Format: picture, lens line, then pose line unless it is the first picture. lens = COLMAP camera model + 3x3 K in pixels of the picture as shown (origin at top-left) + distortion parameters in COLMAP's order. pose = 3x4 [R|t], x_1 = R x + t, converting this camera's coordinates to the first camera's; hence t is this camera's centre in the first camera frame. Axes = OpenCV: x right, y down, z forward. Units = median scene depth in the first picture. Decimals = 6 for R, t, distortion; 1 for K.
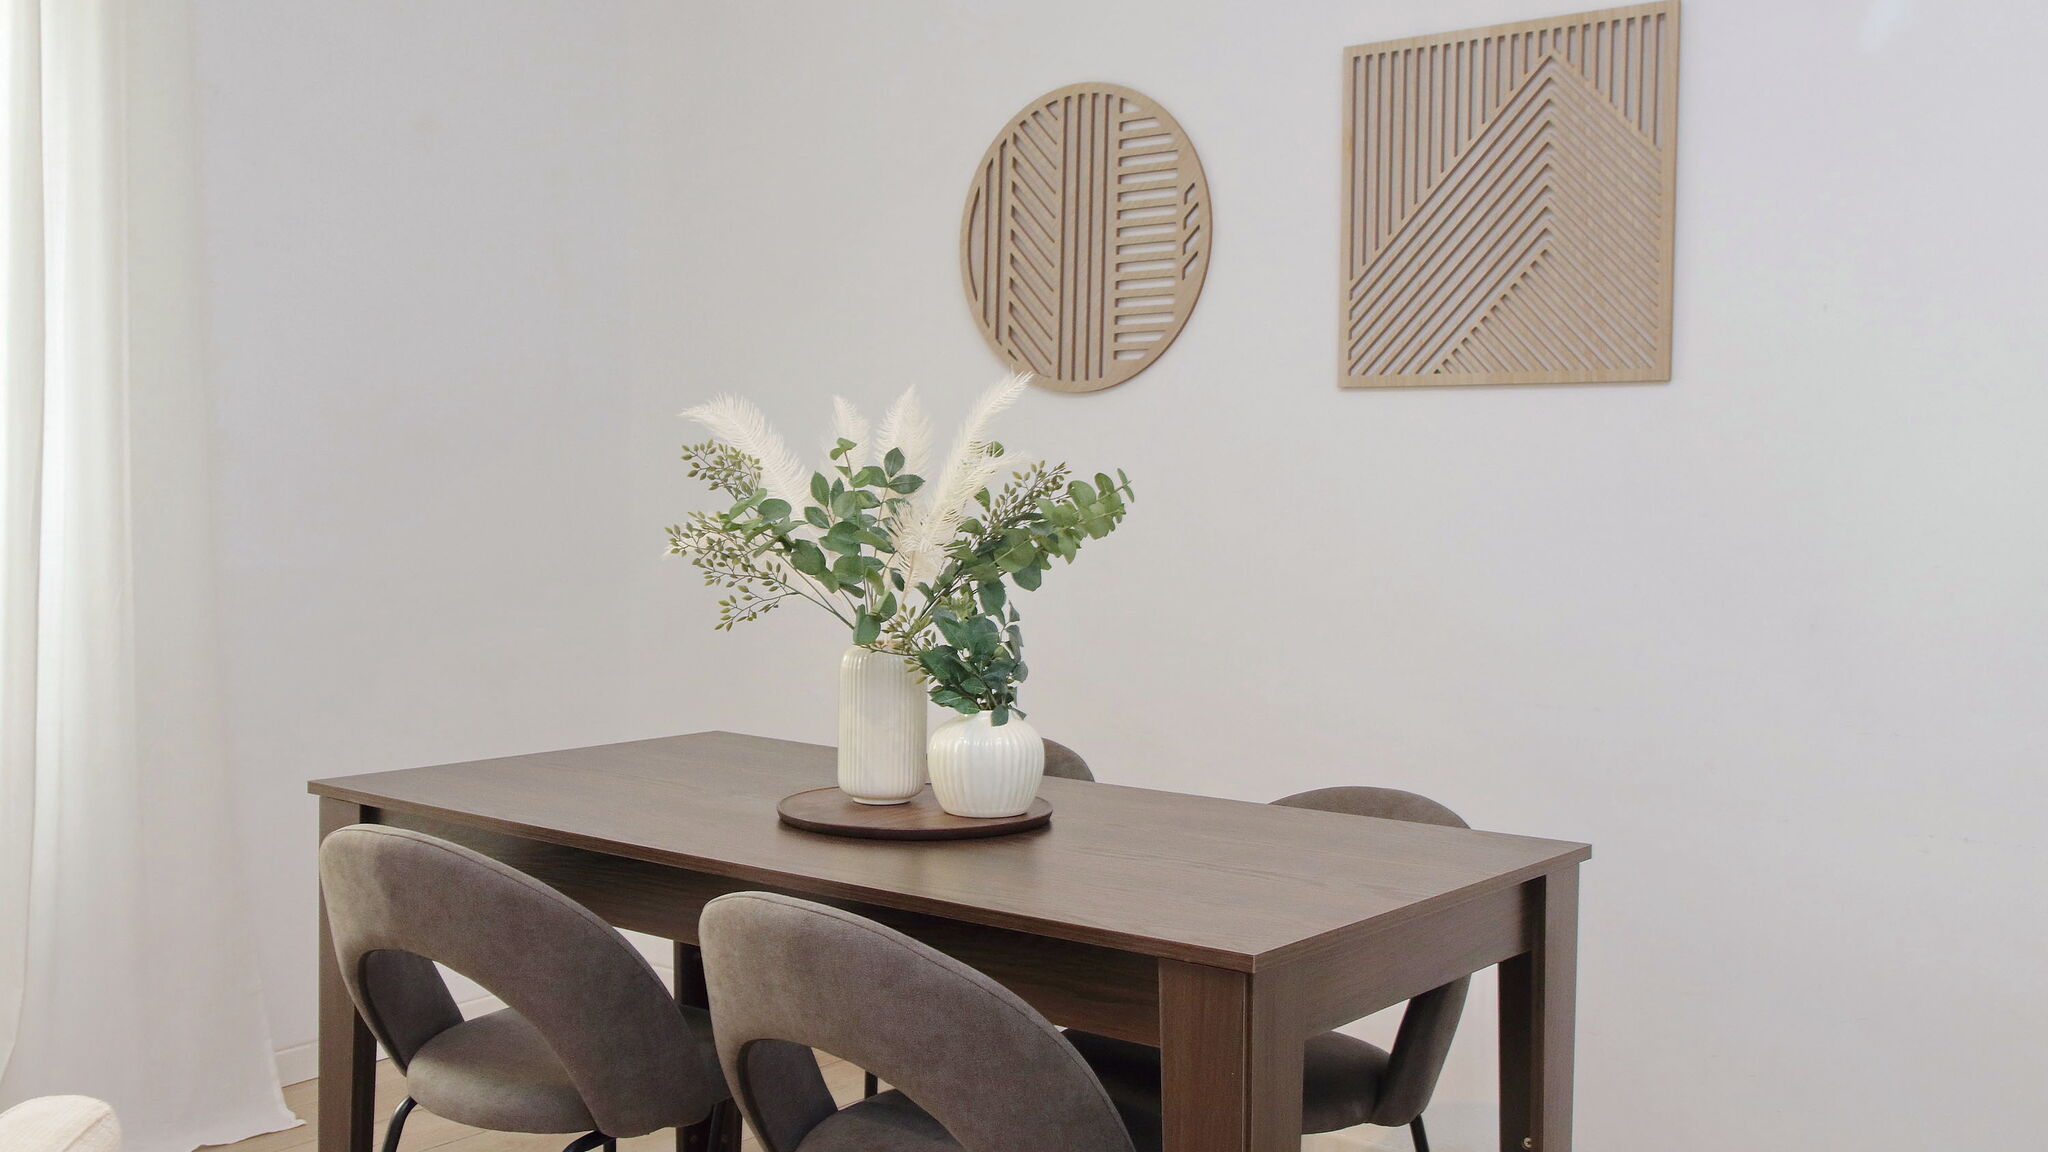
lens RADIAL K [[2096.1, 0, 1020.3], [0, 2096.1, 533.9], [0, 0, 1]] dist [0.013267, 0.001486]
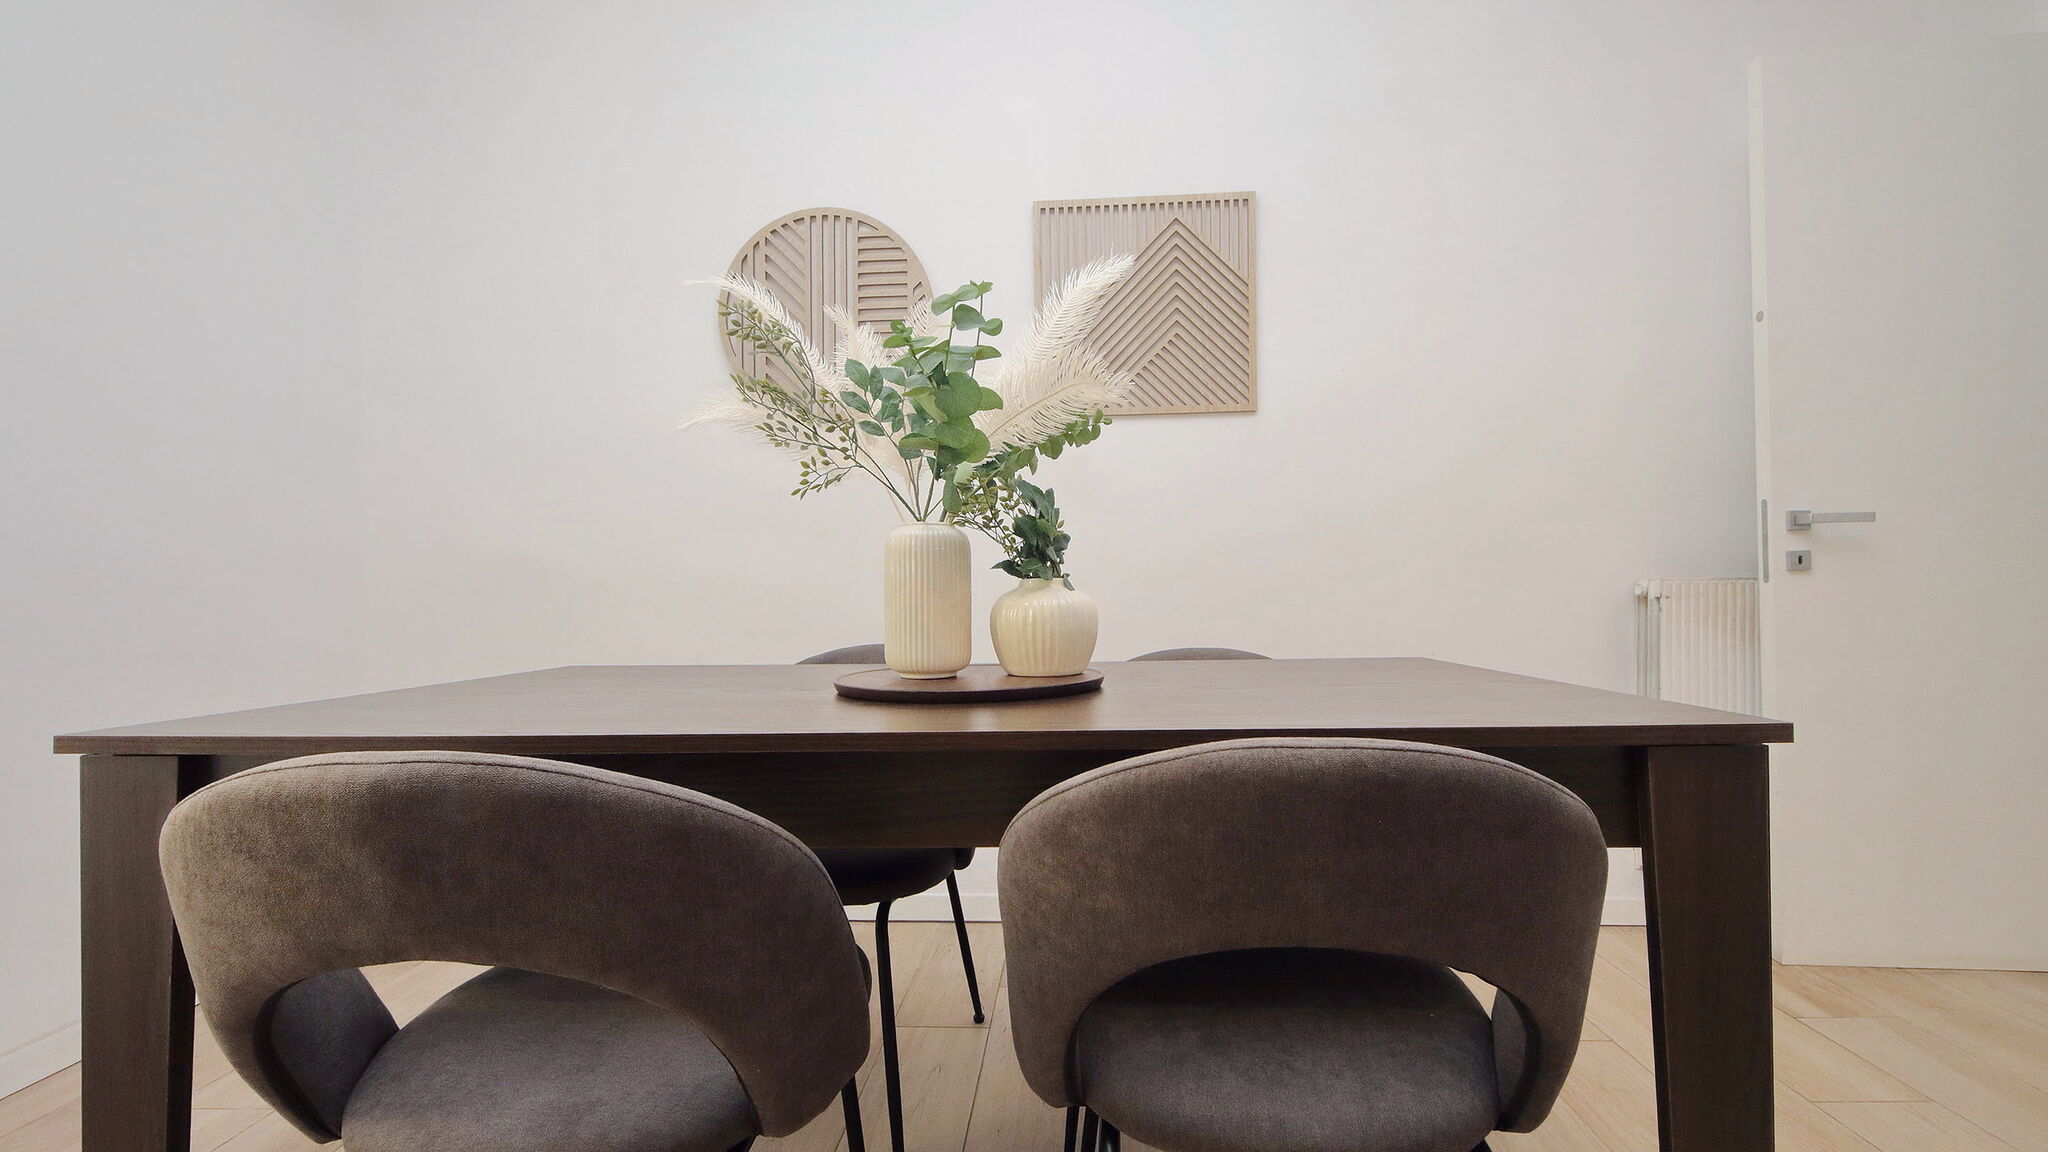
lens RADIAL K [[816.6, 0, 1061.1], [0, 816.6, 598.6], [0, 0, 1]] dist [0.019636, -0.008341]
pose [[0.795841, -0.020056, 0.605173, -0.257998], [0.040224, 0.998995, -0.019789, 0.098223], [-0.604168, 0.040091, 0.795848, 0.632267]]
